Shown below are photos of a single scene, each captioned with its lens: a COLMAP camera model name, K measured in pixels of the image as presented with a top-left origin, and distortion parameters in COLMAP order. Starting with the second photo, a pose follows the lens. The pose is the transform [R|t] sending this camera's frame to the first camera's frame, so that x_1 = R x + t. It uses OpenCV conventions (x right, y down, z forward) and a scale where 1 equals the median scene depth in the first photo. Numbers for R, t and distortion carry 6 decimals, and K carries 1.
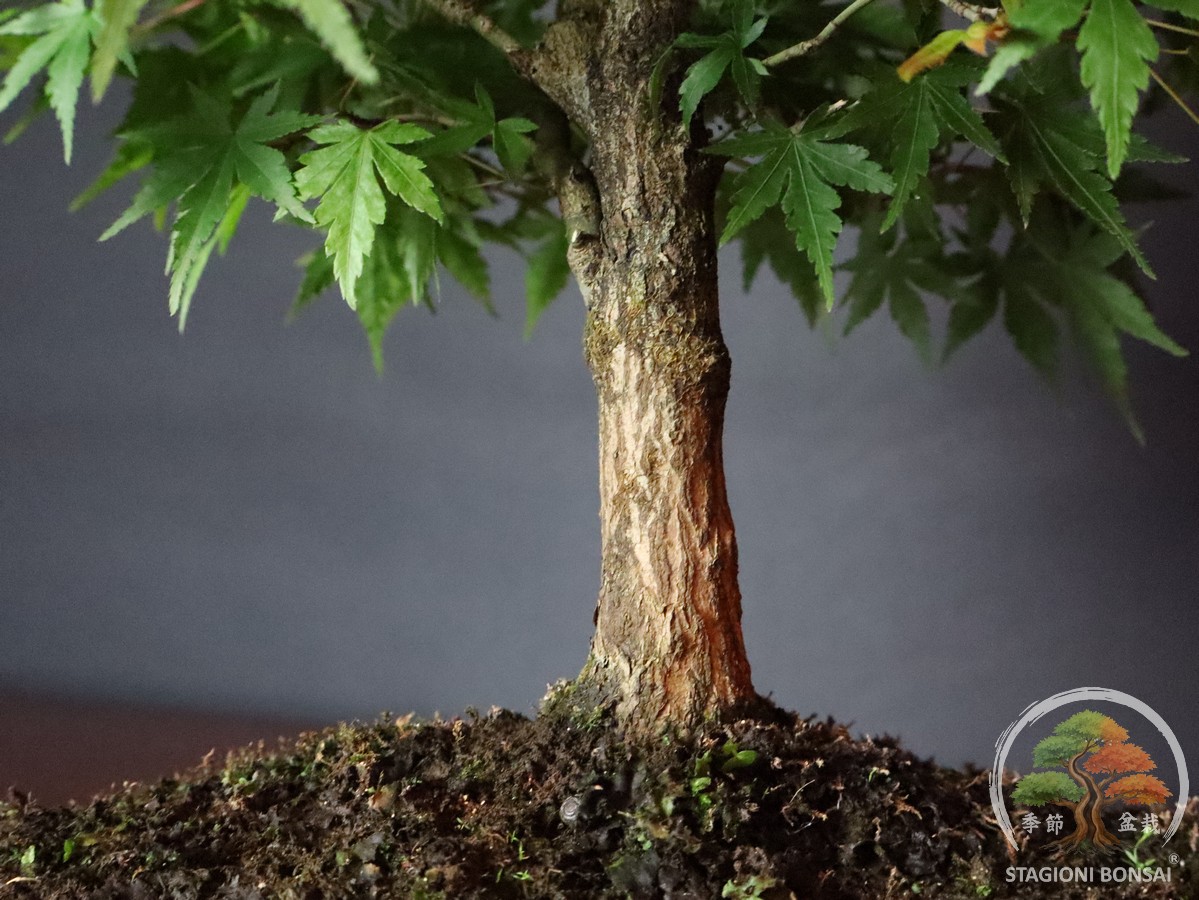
lens RADIAL K [[1599.1, 0, 610.4], [0, 1599.1, 450.1], [0, 0, 1]] dist [0.089644, 0.000000]
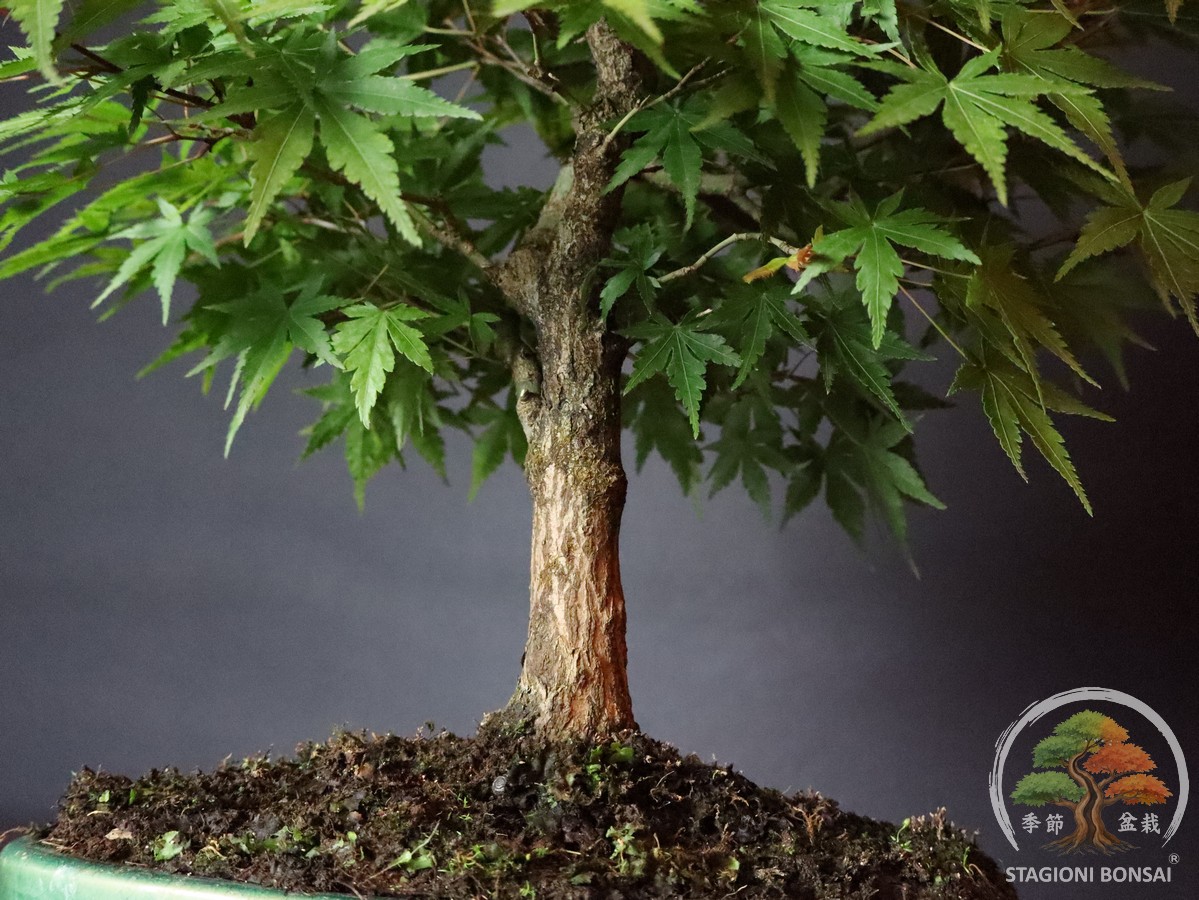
lens RADIAL K [[1310.2, 0, 596.1], [0, 1310.2, 448.9], [0, 0, 1]] dist [0.149042, 0.000000]
pose [[0.997207, 0.054893, 0.050639, -0.014284], [-0.046888, 0.987938, -0.147582, 0.092740], [-0.058130, 0.144796, 0.987753, -0.169467]]
